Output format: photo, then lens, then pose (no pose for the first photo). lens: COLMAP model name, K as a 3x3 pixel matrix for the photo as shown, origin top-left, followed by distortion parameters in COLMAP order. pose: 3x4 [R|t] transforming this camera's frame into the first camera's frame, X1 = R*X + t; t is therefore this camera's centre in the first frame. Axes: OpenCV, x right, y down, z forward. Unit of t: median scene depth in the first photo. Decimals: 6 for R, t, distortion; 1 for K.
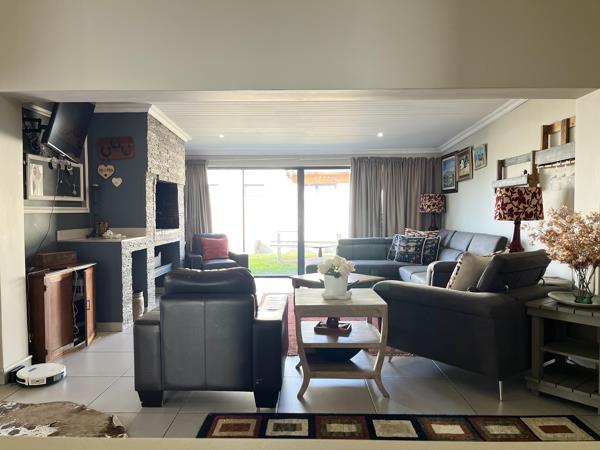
lens RADIAL K [[453.7, 0, 292.9], [0, 453.7, 227.6], [0, 0, 1]] dist [0.067707, -0.092832]
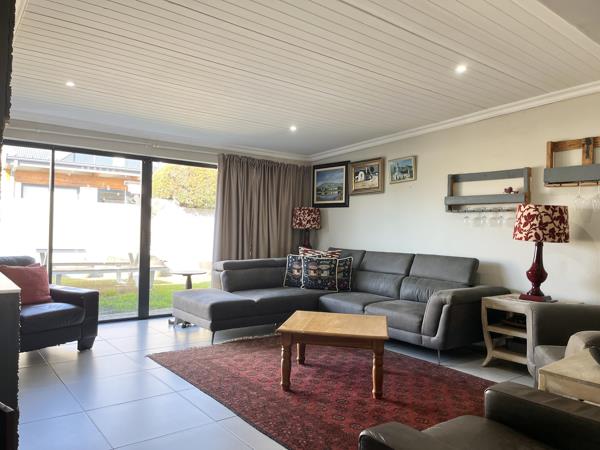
lens RADIAL K [[453.7, 0, 292.9], [0, 453.7, 227.6], [0, 0, 1]] dist [0.067707, -0.092832]
pose [[0.773140, 0.024576, 0.633759, -0.301631], [-0.005244, 0.999463, -0.032360, -0.007644], [-0.634214, 0.021695, 0.772853, 0.398823]]
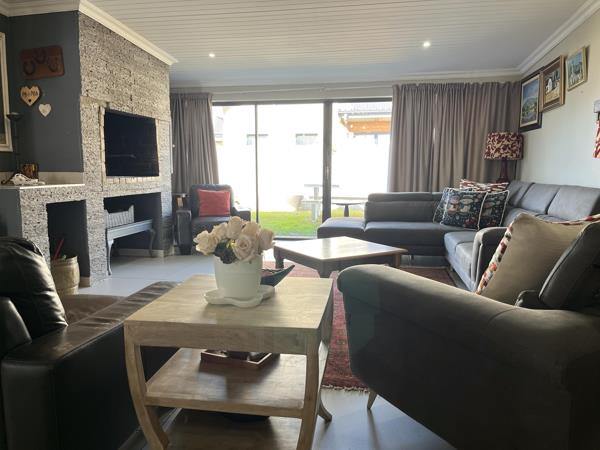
lens RADIAL K [[453.7, 0, 292.9], [0, 453.7, 227.6], [0, 0, 1]] dist [0.067707, -0.092832]
pose [[0.986452, 0.026475, -0.161902, 0.109802], [-0.011102, 0.995403, 0.095130, 0.012217], [0.163676, -0.092044, 0.982211, 0.246430]]
